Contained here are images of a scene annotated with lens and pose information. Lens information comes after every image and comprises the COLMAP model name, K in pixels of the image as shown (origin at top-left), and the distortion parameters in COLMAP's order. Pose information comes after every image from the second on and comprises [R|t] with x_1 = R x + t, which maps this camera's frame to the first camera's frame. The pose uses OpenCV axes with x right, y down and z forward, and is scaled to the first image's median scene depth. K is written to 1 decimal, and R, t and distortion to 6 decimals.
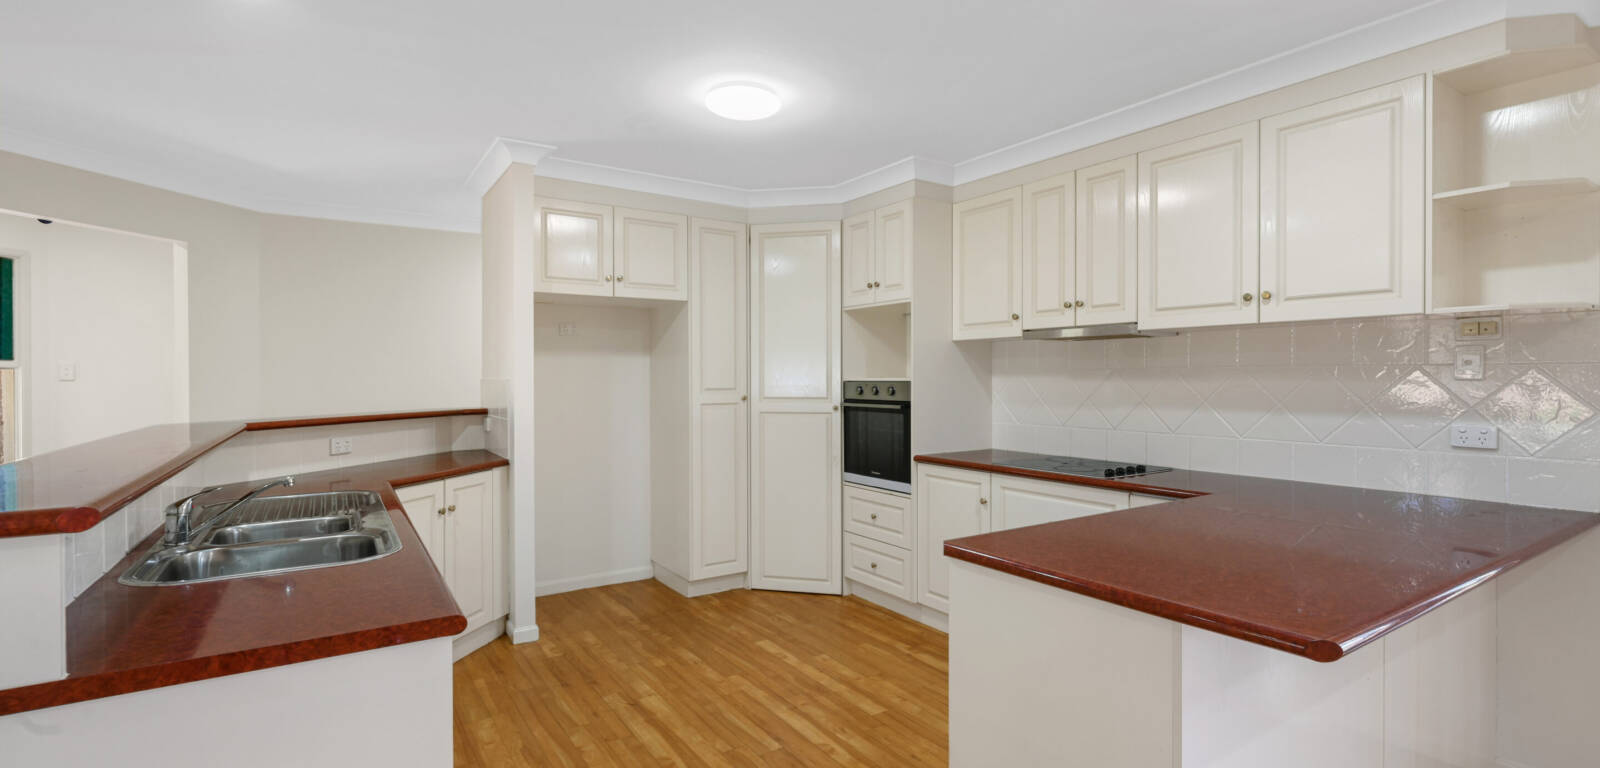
lens RADIAL K [[727.3, 0, 800.9], [0, 727.3, 379.7], [0, 0, 1]] dist [0.000990, 0.000078]
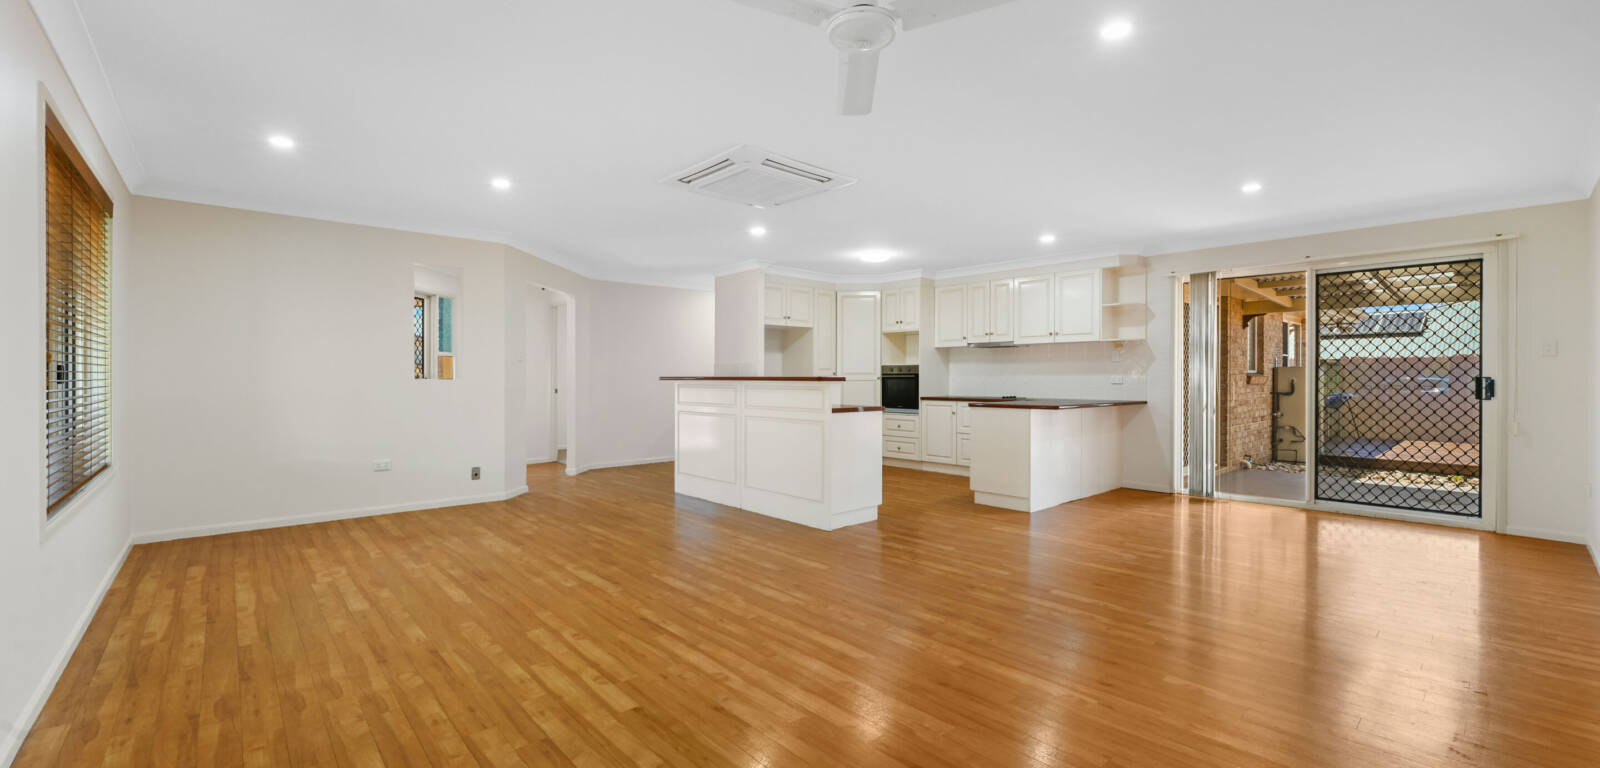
lens RADIAL K [[640.9, 0, 798.4], [0, 640.9, 382.1], [0, 0, 1]] dist [-0.000214, 0.000415]
pose [[0.989883, 0.002284, 0.141869, -0.504298], [-0.002580, 0.999995, 0.001897, 0.052713], [-0.141864, -0.002244, 0.989884, -0.938189]]
